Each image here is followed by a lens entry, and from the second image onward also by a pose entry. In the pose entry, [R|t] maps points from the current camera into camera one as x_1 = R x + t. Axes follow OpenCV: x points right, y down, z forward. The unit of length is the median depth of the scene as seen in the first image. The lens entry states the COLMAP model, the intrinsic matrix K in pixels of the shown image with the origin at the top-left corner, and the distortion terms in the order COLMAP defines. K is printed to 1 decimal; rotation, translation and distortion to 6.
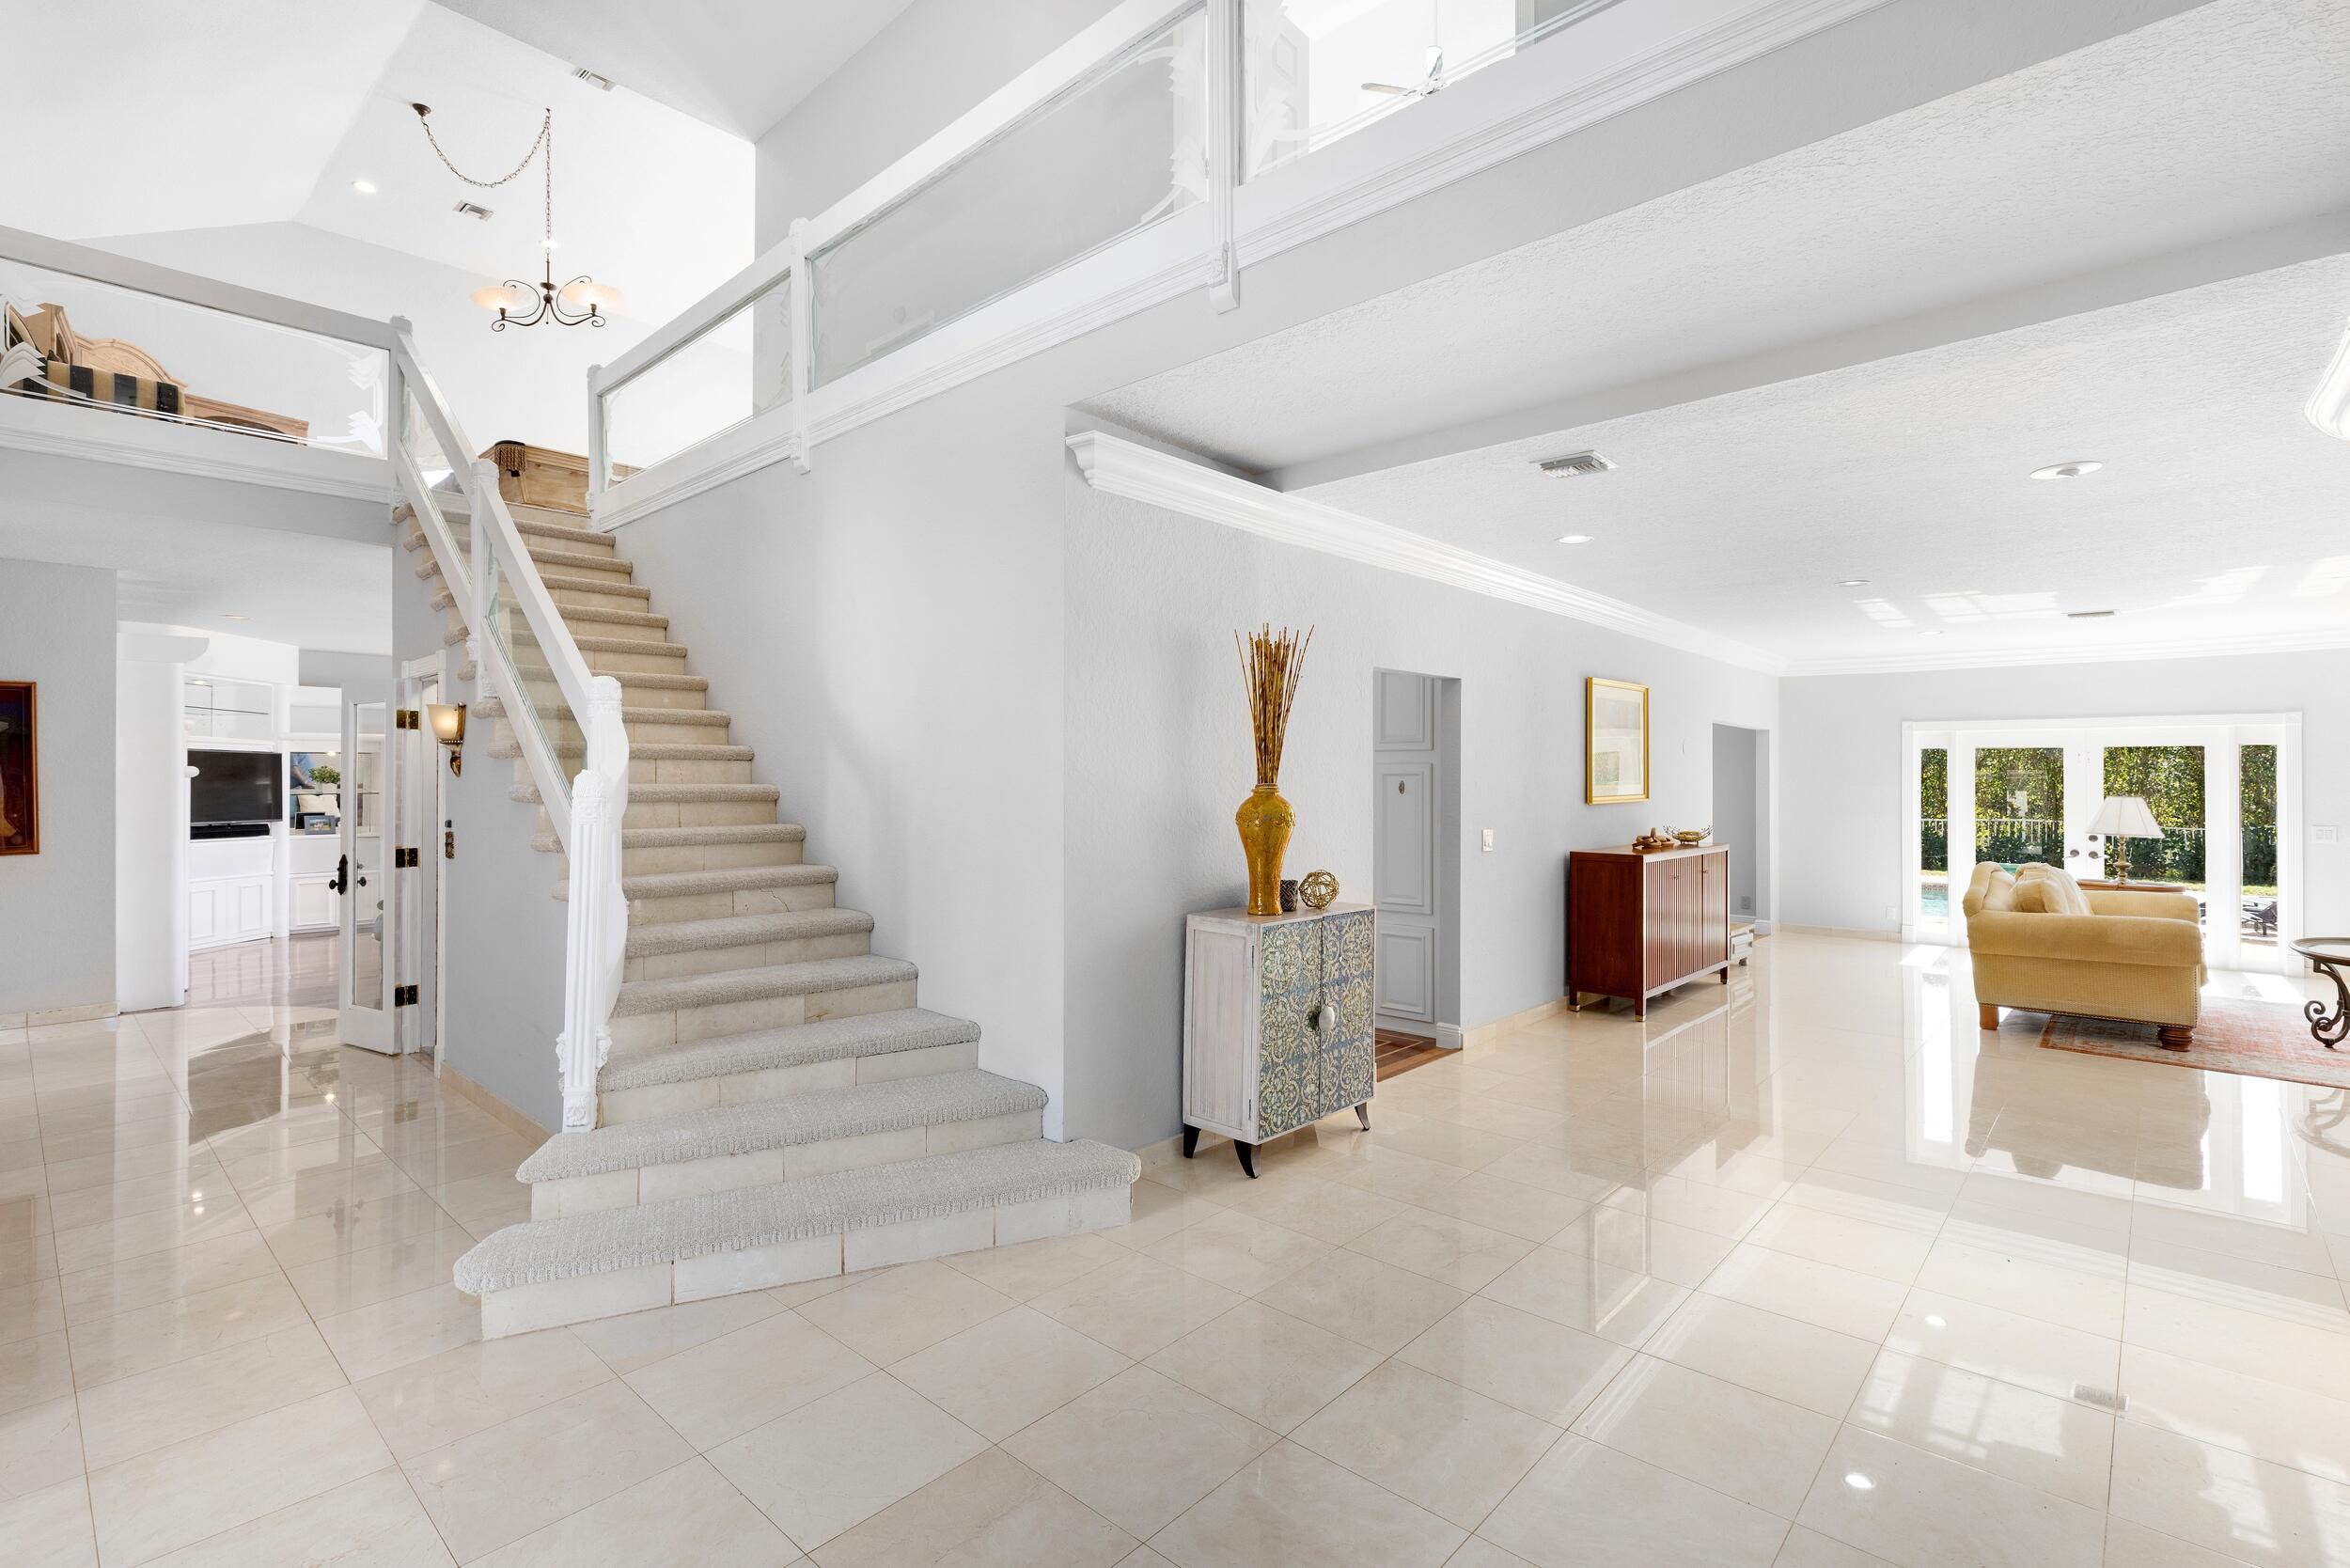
lens RADIAL K [[1081.5, 0, 1170.3], [0, 1081.5, 764.9], [0, 0, 1]] dist [0.009029, 0.000175]
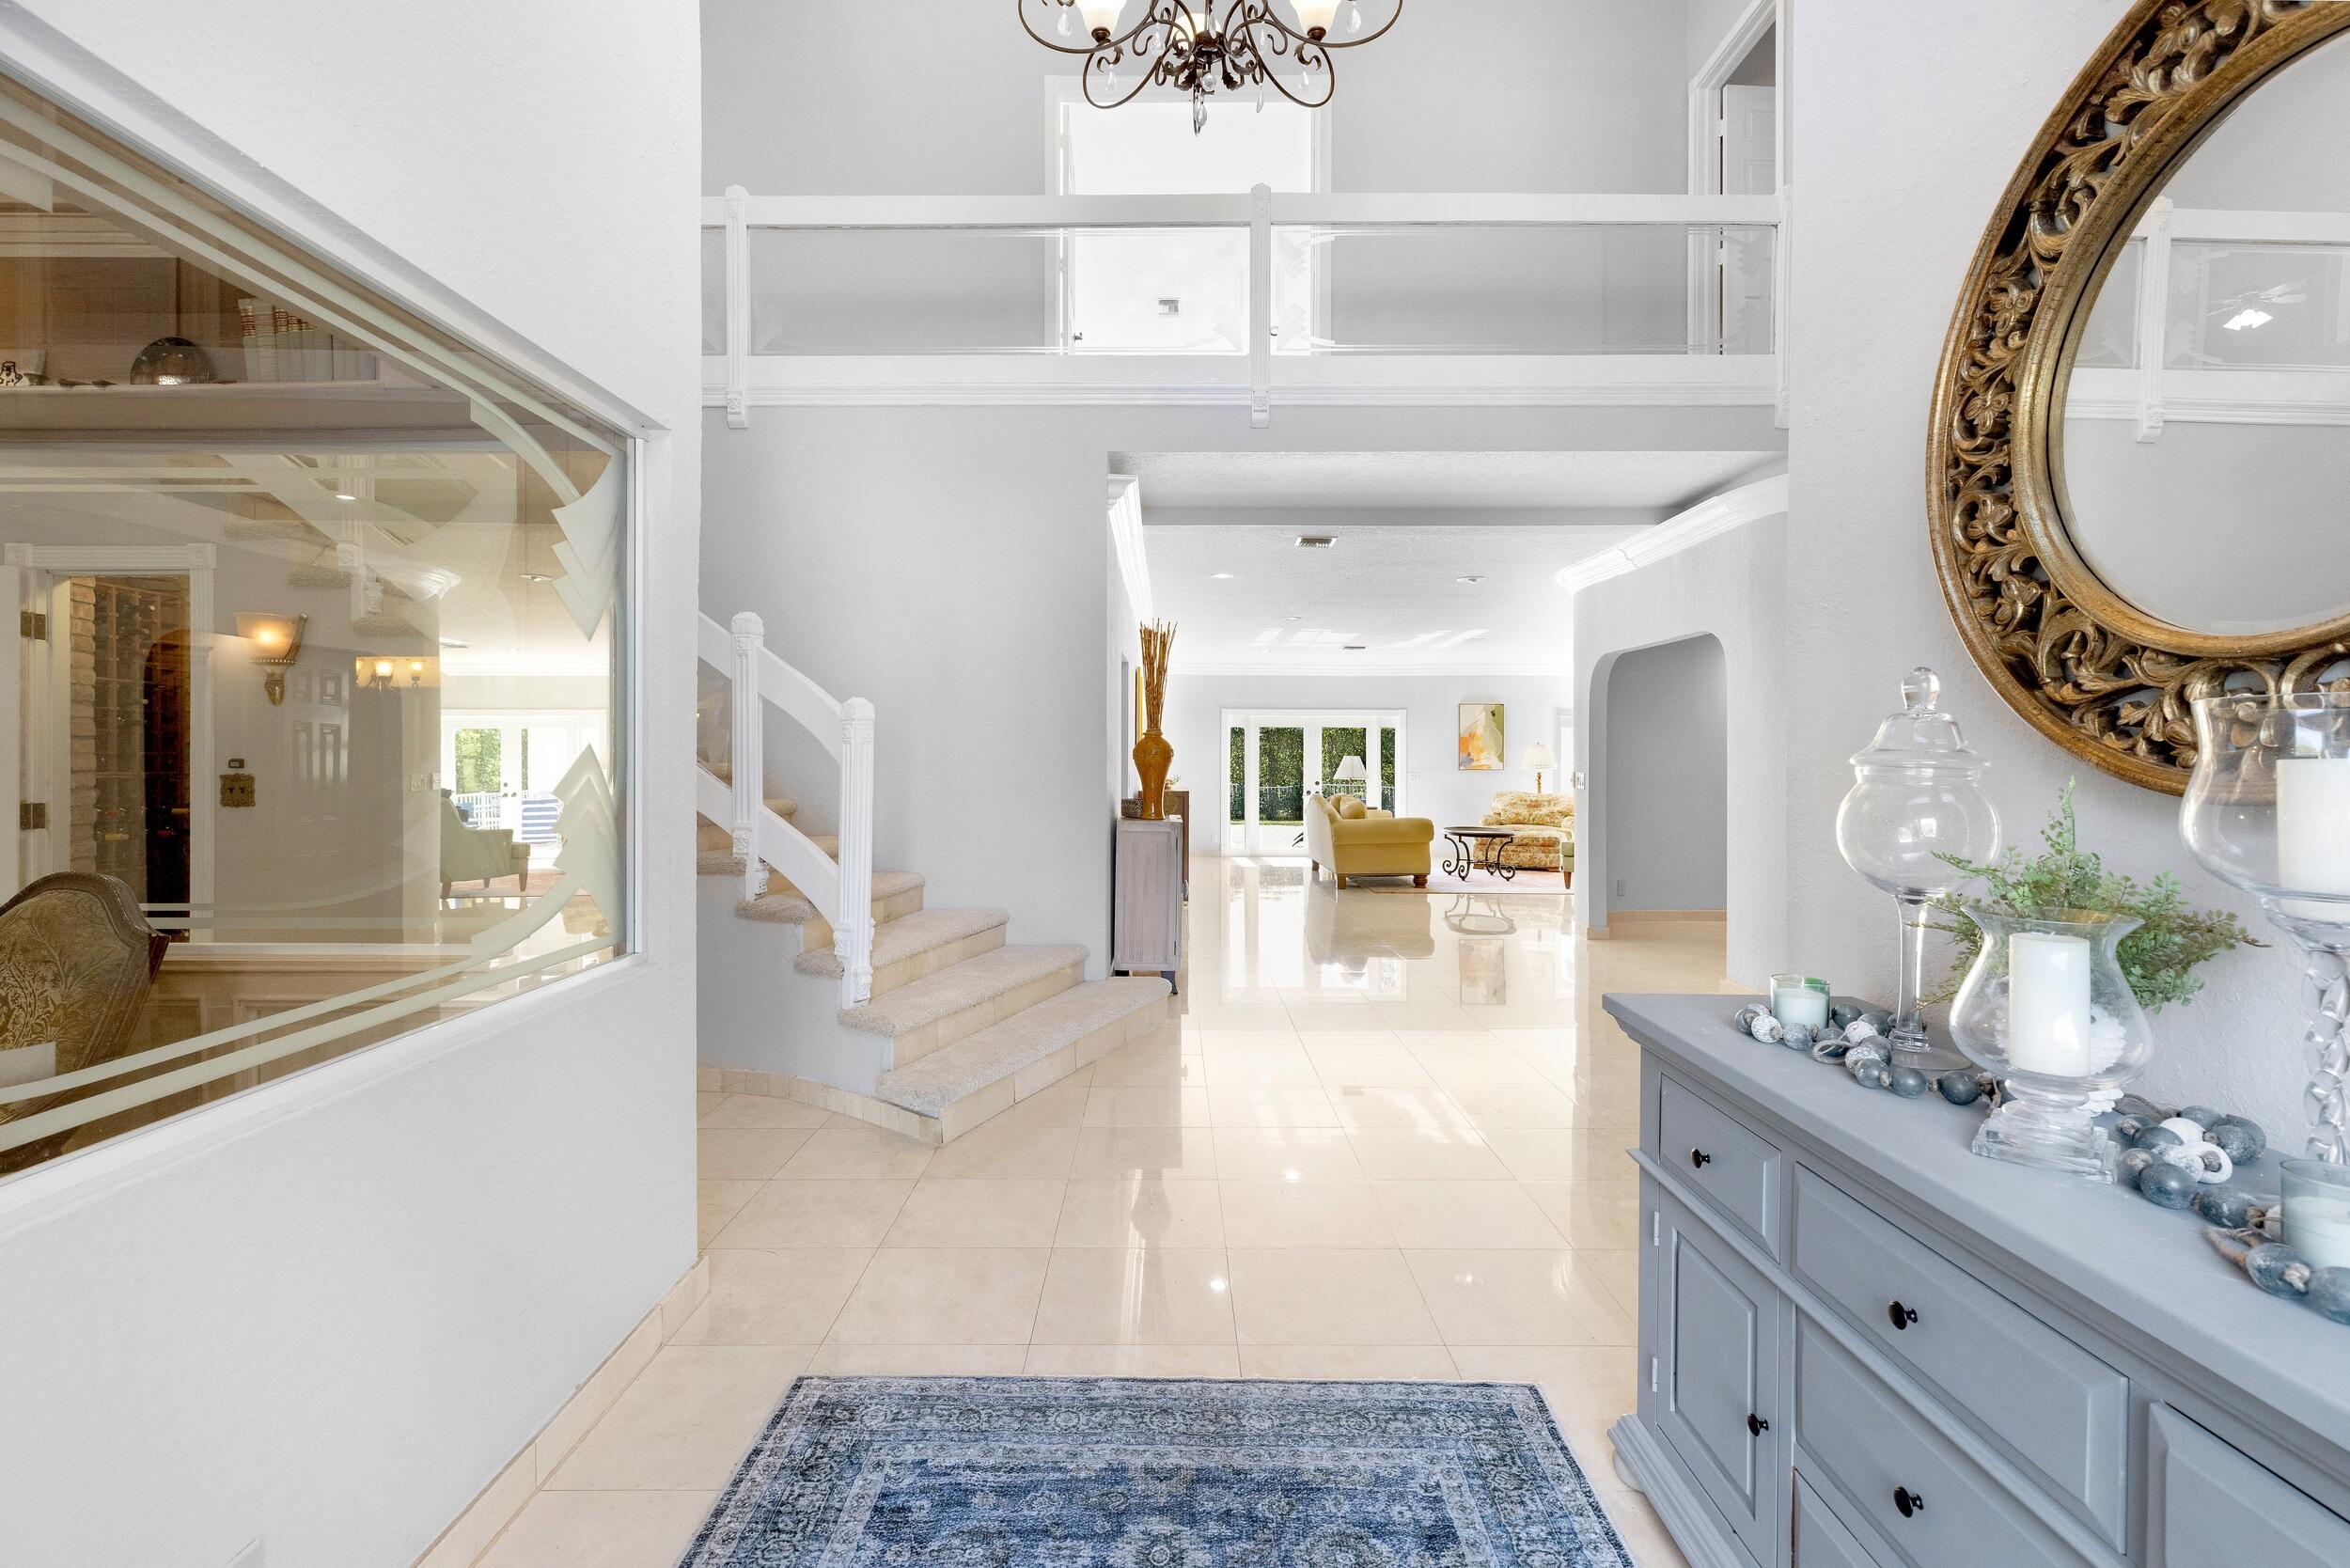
lens RADIAL K [[1051.6, 0, 1176.8], [0, 1051.6, 776.2], [0, 0, 1]] dist [0.002770, 0.000415]
pose [[0.734424, -0.008428, 0.678639, -0.619049], [-0.009177, 0.999708, 0.022346, 0.036175], [-0.678629, -0.022639, 0.734132, -0.037048]]
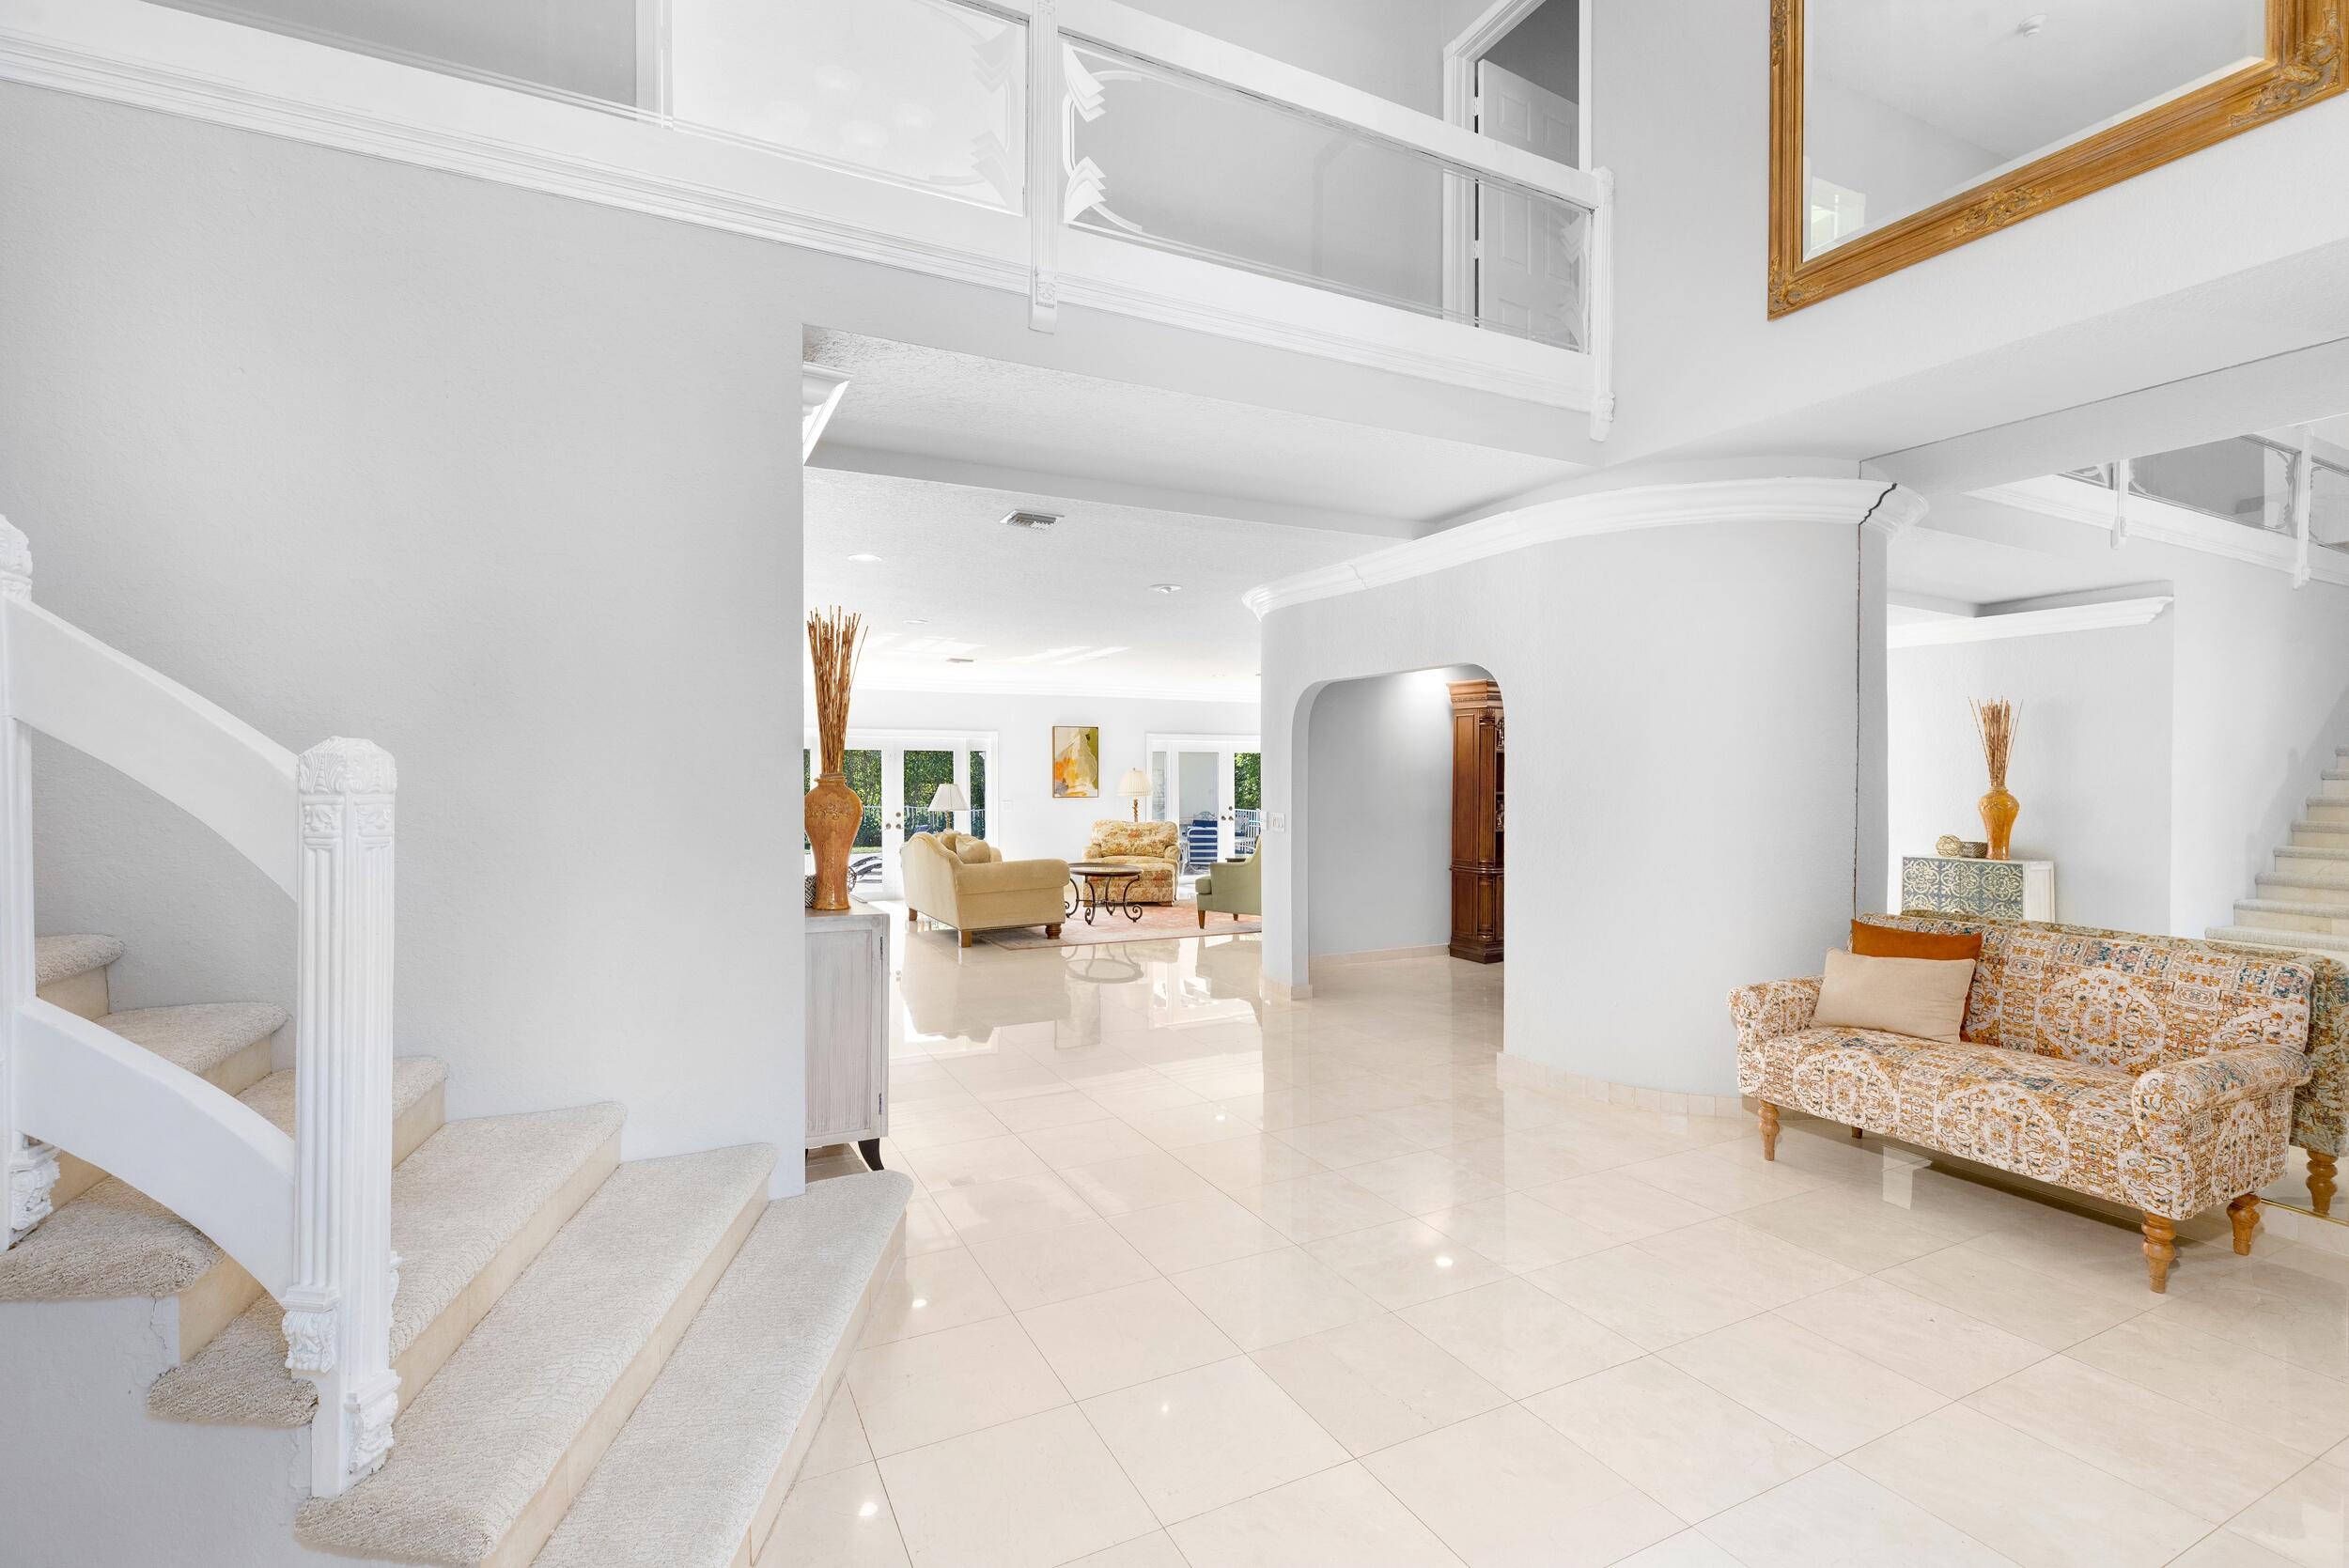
lens RADIAL K [[1052.3, 0, 1158.7], [0, 1052.3, 788.7], [0, 0, 1]] dist [0.000865, 0.000203]
pose [[0.363926, -0.012399, 0.931345, -0.497375], [-0.010245, 0.999798, 0.017314, 0.009249], [-0.931372, -0.015842, 0.363725, 0.288780]]
